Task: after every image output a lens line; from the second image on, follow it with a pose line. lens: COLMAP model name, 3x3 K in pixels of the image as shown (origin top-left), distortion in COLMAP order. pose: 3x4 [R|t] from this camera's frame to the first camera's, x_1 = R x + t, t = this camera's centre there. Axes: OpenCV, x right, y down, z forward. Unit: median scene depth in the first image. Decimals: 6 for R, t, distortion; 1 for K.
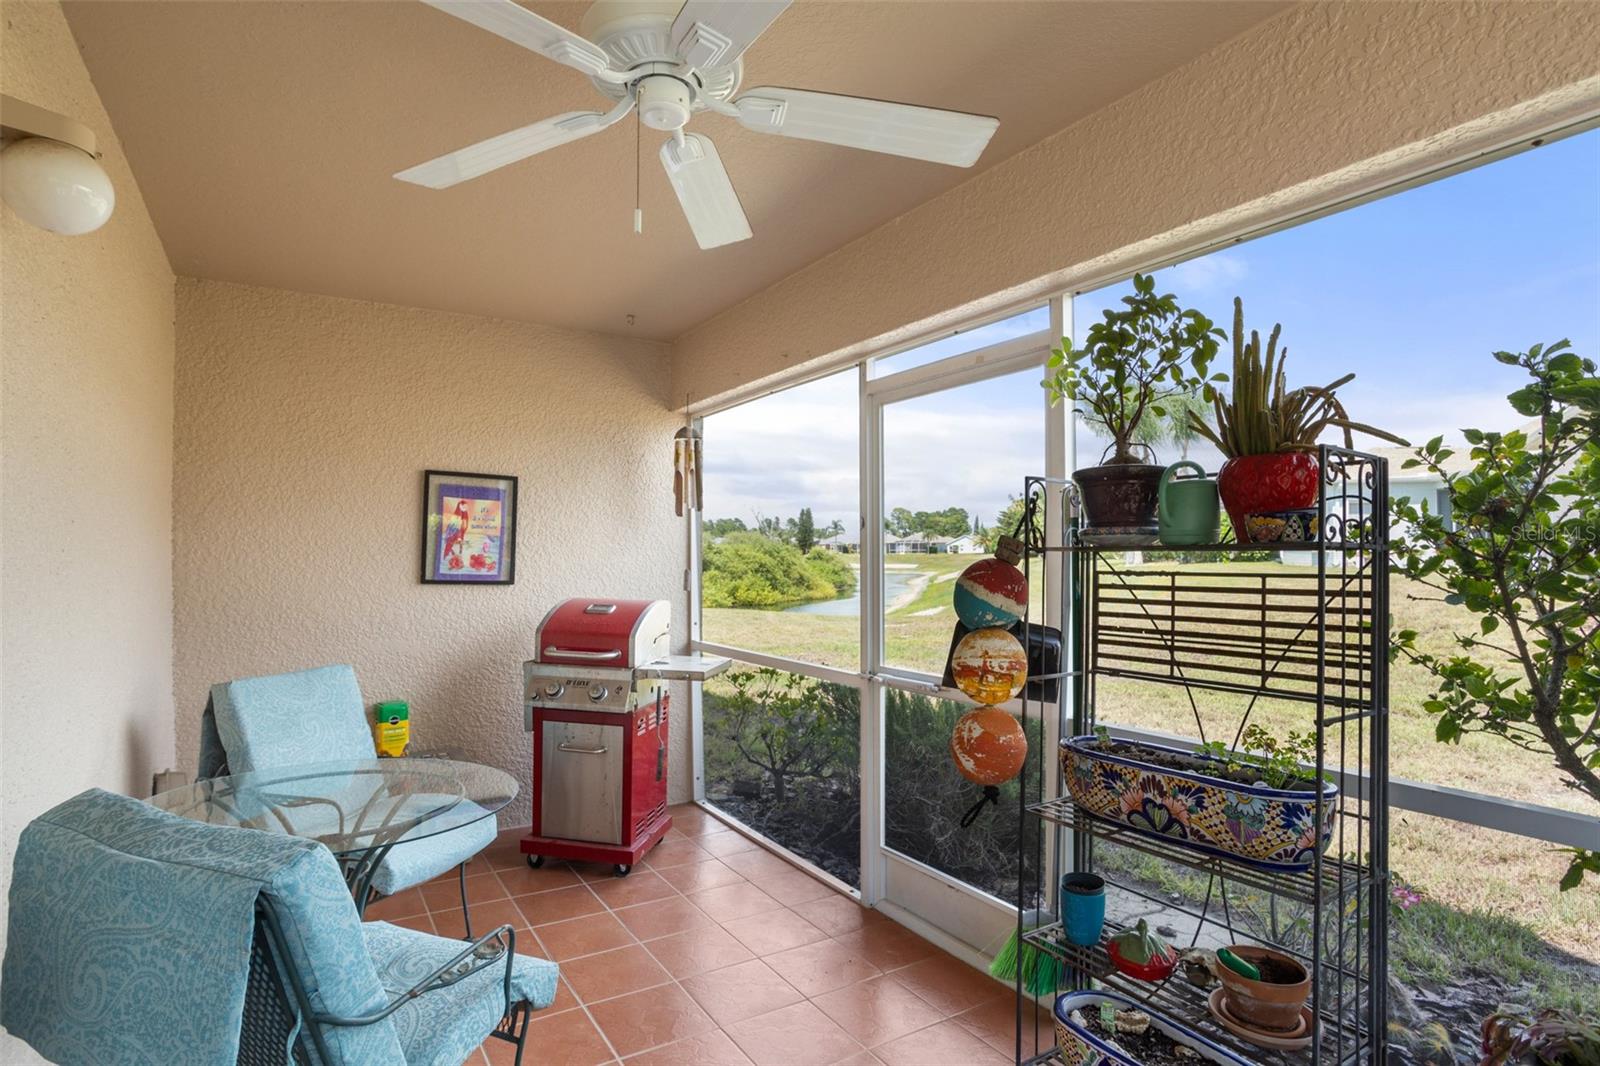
lens RADIAL K [[802.5, 0, 791.7], [0, 802.5, 535.2], [0, 0, 1]] dist [-0.046908, 0.009356]
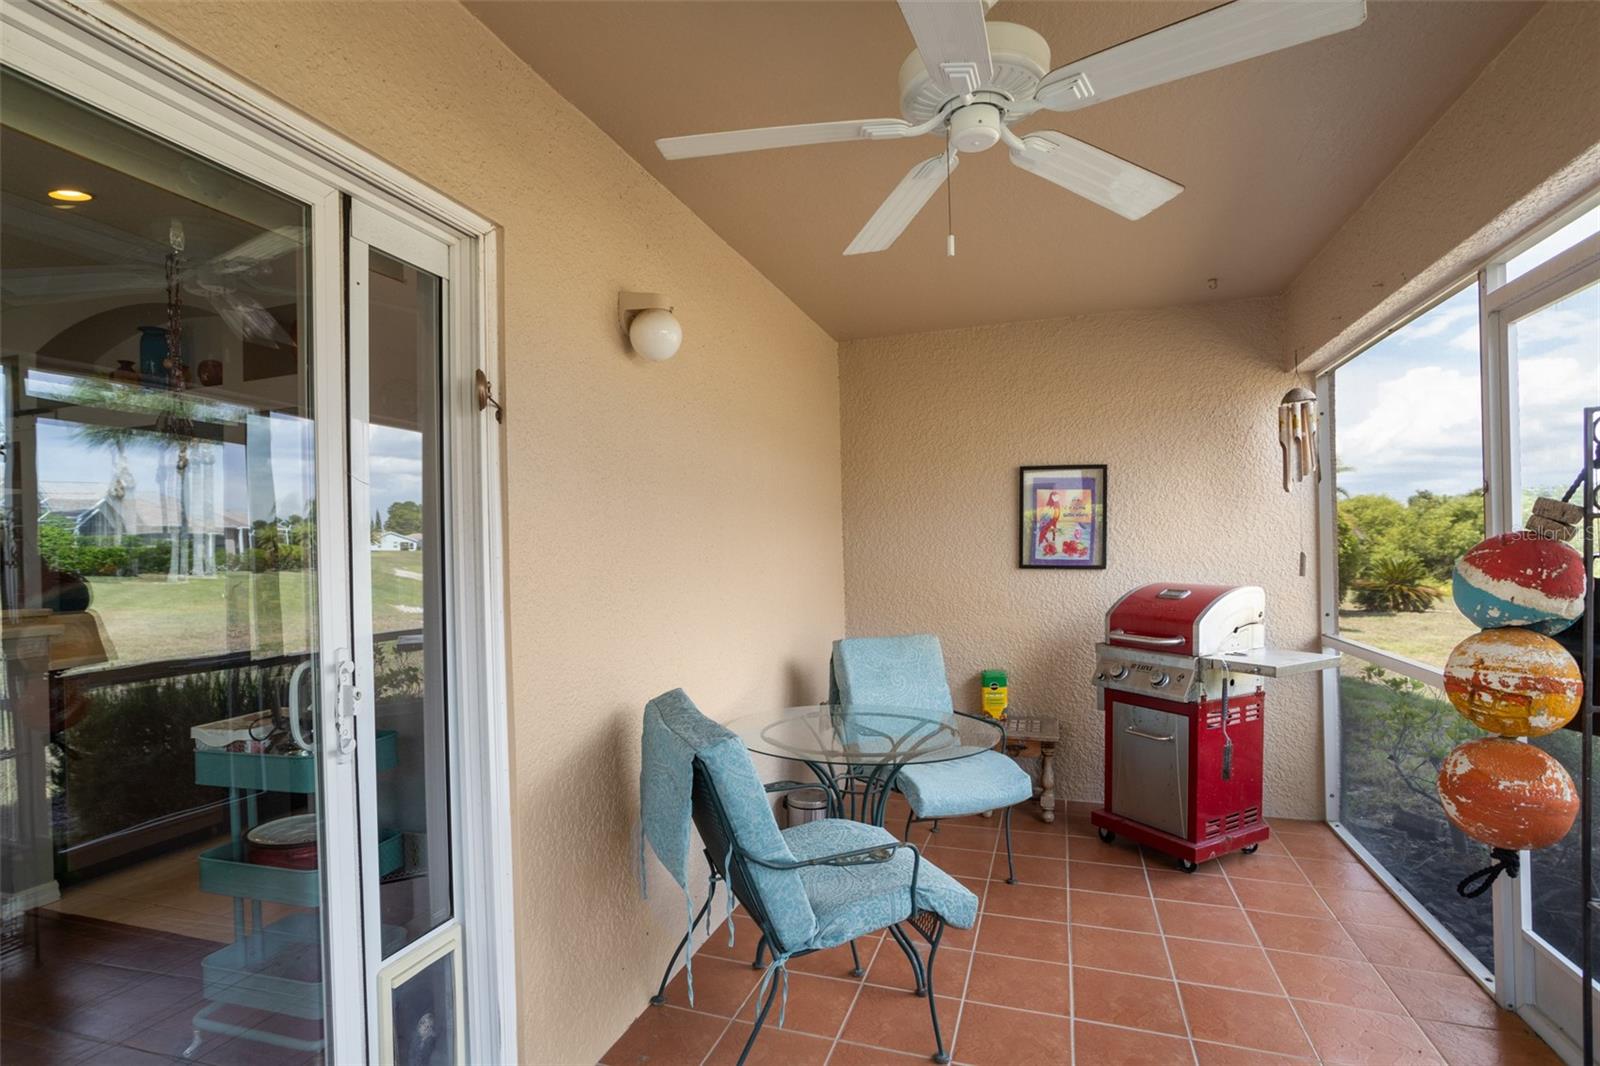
lens RADIAL K [[802.5, 0, 792.0], [0, 802.5, 540.3], [0, 0, 1]] dist [-0.046908, 0.009356]
pose [[0.627638, -0.024720, -0.778113, 0.208442], [0.043180, 0.999063, 0.003091, 0.003893], [0.777307, -0.035539, 0.628117, 0.038314]]
